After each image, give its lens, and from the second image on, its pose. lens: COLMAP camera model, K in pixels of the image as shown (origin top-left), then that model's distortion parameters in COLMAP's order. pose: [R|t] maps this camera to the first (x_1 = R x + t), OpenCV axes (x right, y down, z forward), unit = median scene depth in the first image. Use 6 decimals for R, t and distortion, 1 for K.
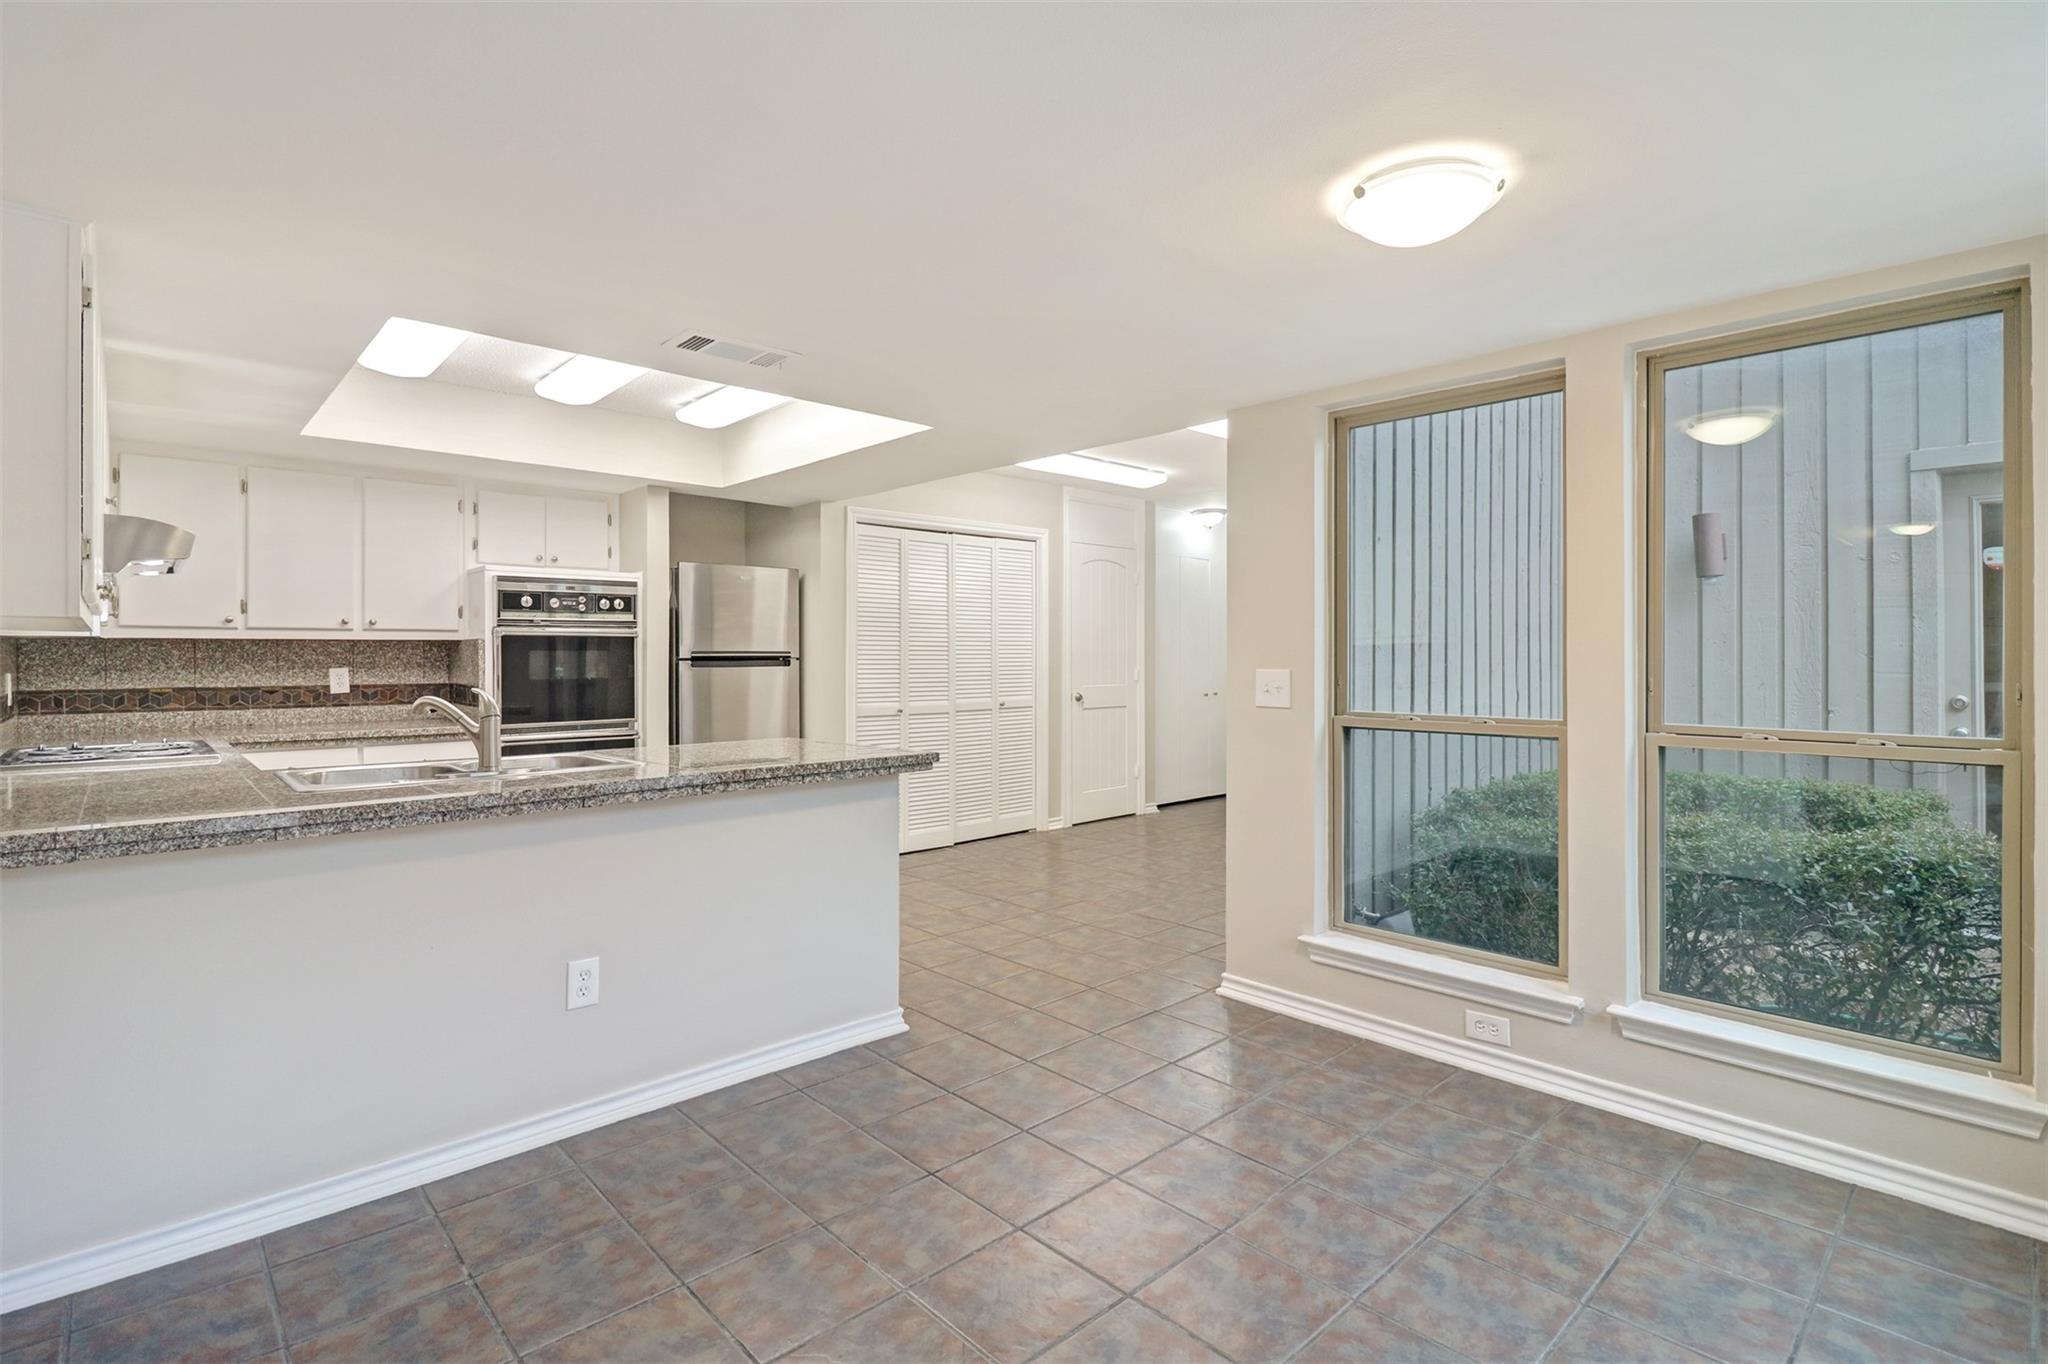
lens RADIAL K [[964.2, 0, 975.8], [0, 964.2, 662.1], [0, 0, 1]] dist [-0.030585, -0.000990]
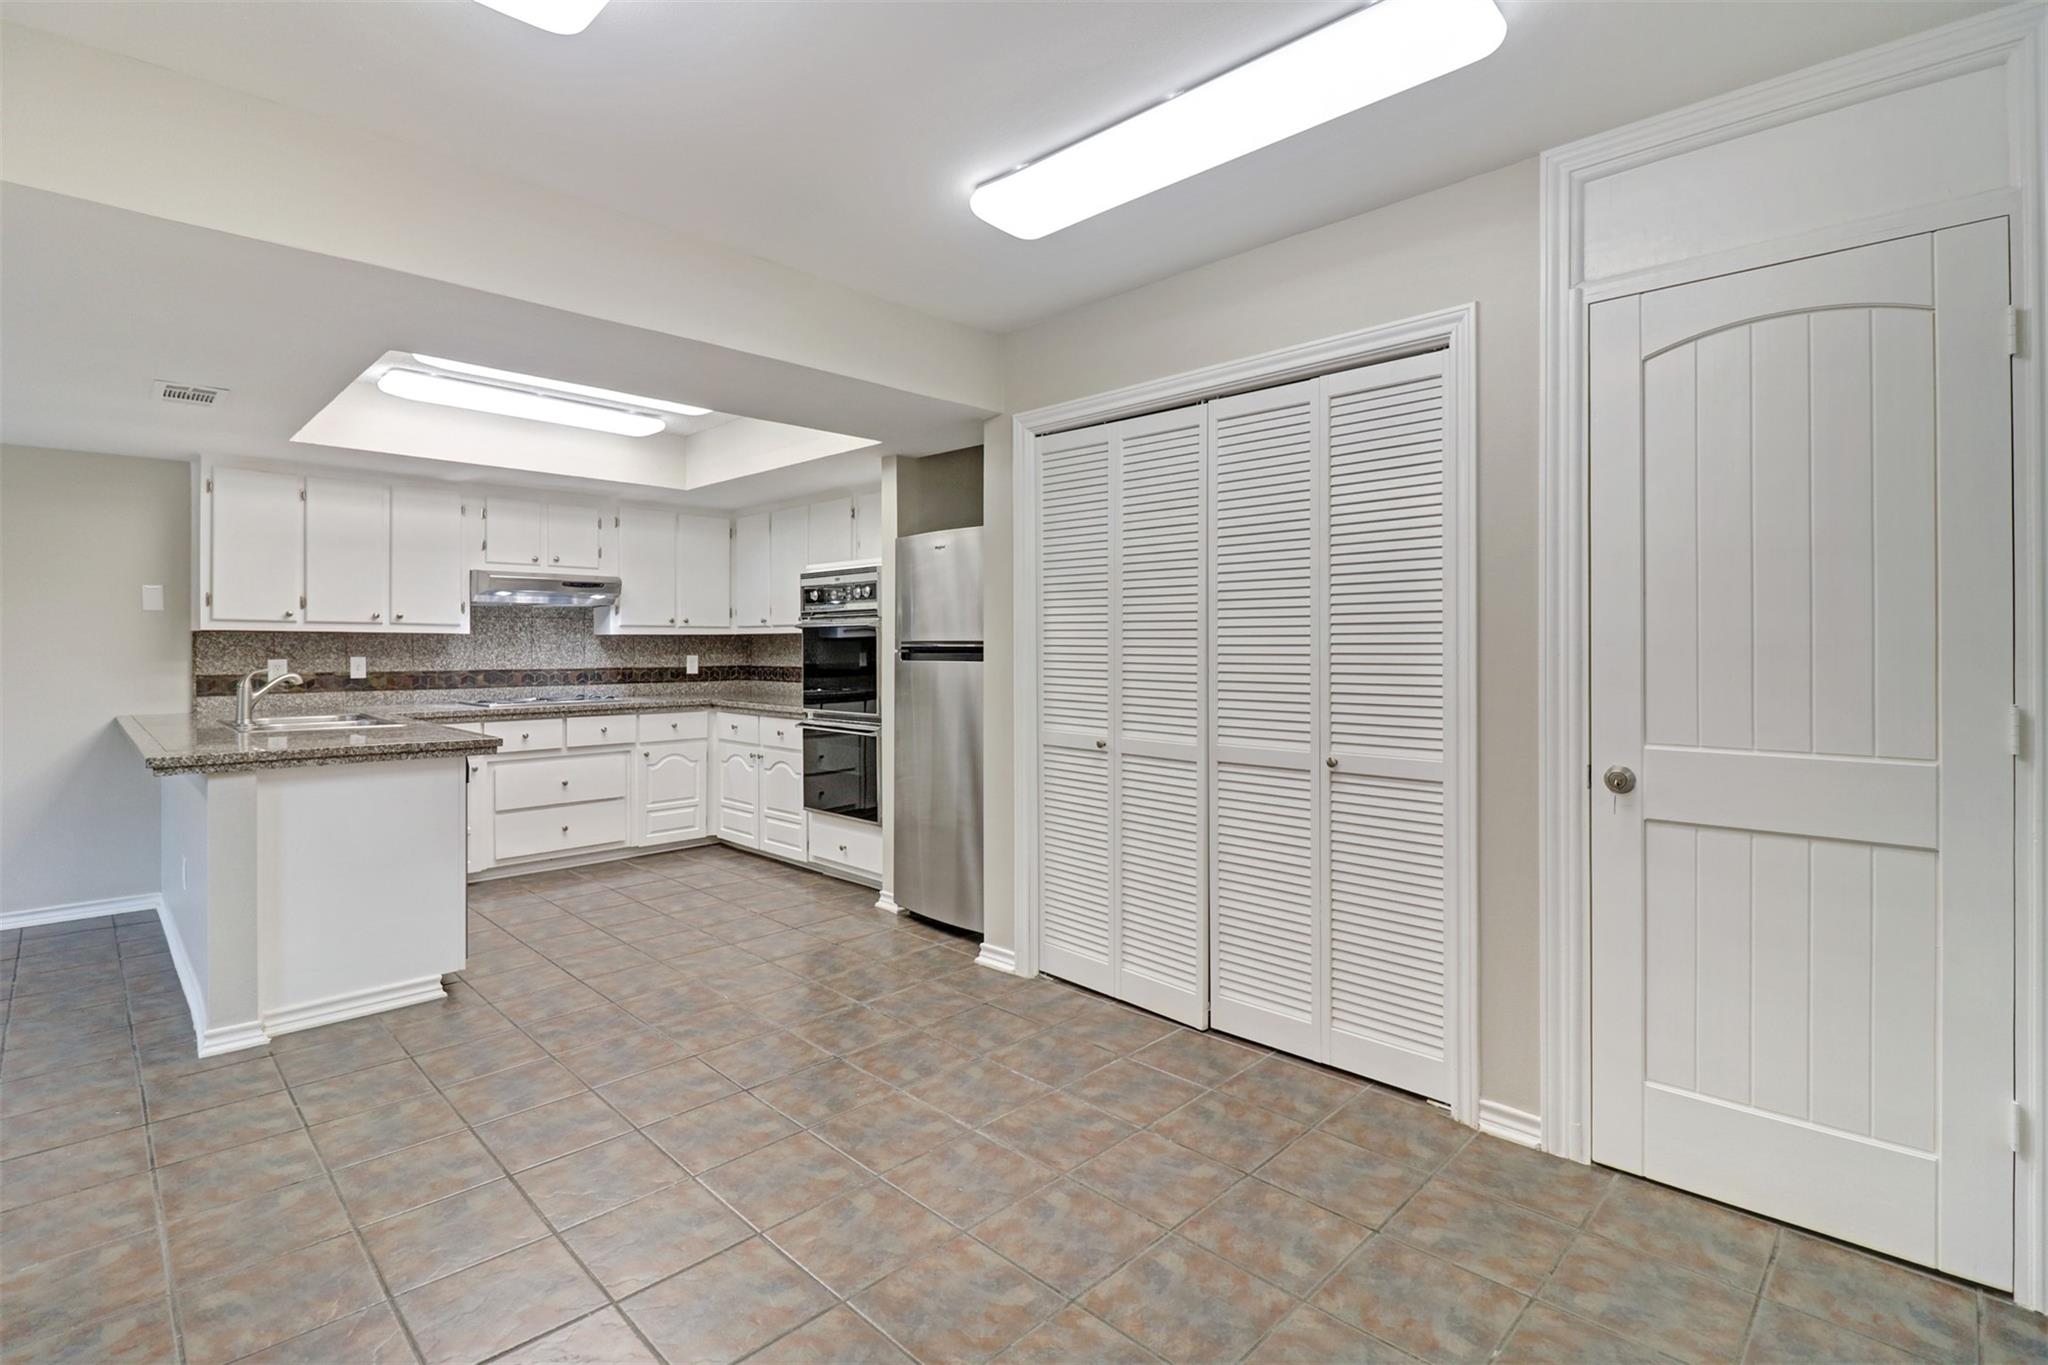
lens RADIAL K [[946.5, 0, 1026.5], [0, 946.5, 652.8], [0, 0, 1]] dist [-0.001880, -0.000937]
pose [[0.073993, 0.008992, -0.997218, 0.599473], [-0.009321, 0.999922, 0.008325, -0.009537], [0.997215, 0.008679, 0.074071, 1.141414]]
